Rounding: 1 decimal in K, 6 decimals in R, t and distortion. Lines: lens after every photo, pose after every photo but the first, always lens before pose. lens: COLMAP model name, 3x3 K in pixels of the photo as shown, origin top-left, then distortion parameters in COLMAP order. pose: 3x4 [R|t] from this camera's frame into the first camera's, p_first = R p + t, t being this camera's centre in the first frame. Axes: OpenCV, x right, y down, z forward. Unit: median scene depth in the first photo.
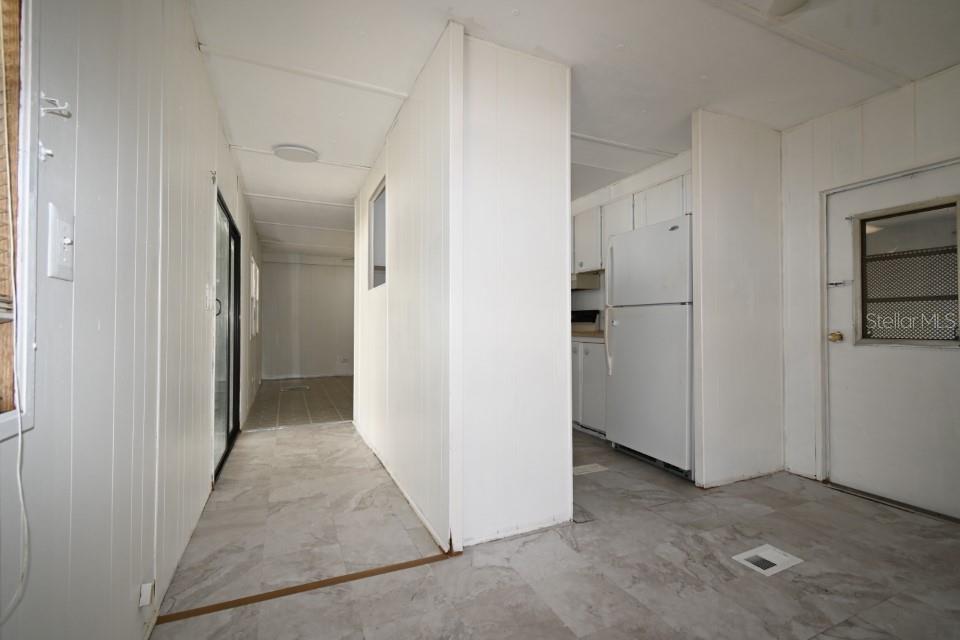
lens RADIAL K [[425.9, 0, 481.1], [0, 425.9, 318.4], [0, 0, 1]] dist [-0.002010, -0.000349]
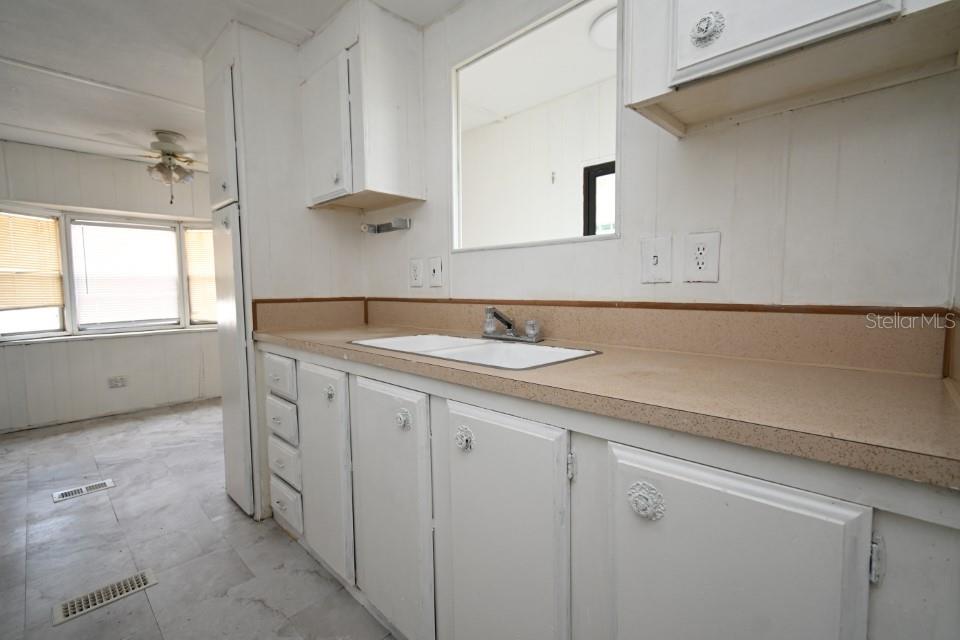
lens RADIAL K [[425.9, 0, 480.9], [0, 425.9, 321.5], [0, 0, 1]] dist [-0.002010, -0.000349]
pose [[-0.928891, 0.035179, -0.368678, -0.004583], [0.010487, 0.997578, 0.068765, -0.028567], [0.370204, 0.060009, -0.927010, 2.124355]]
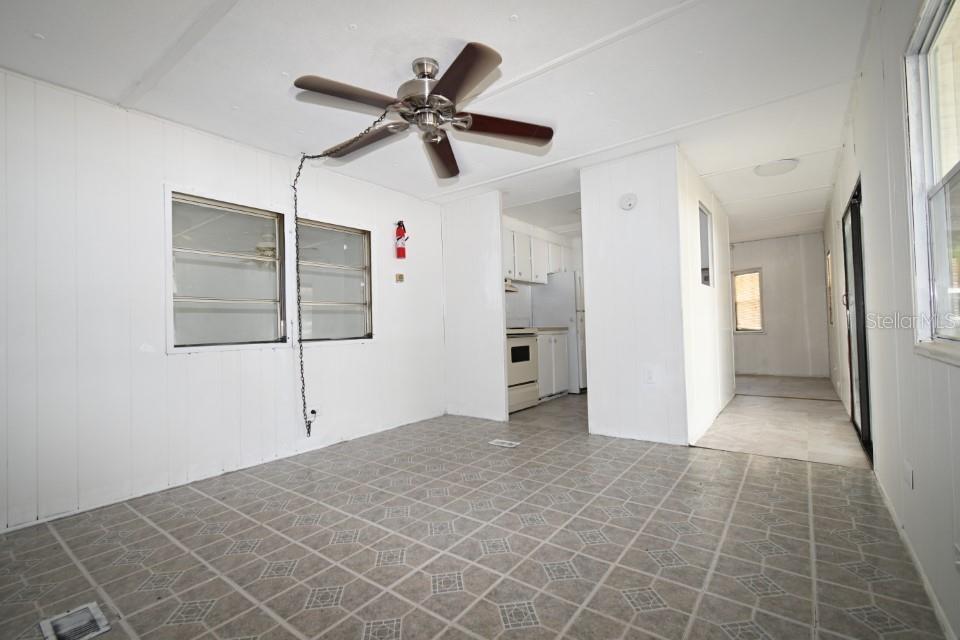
lens RADIAL K [[425.9, 0, 480.6], [0, 425.9, 316.9], [0, 0, 1]] dist [-0.002010, -0.000349]
pose [[-0.482583, 0.026032, 0.875463, -1.462712], [0.015168, 0.999657, -0.021363, 0.040570], [-0.875719, 0.002970, -0.482812, 3.200411]]
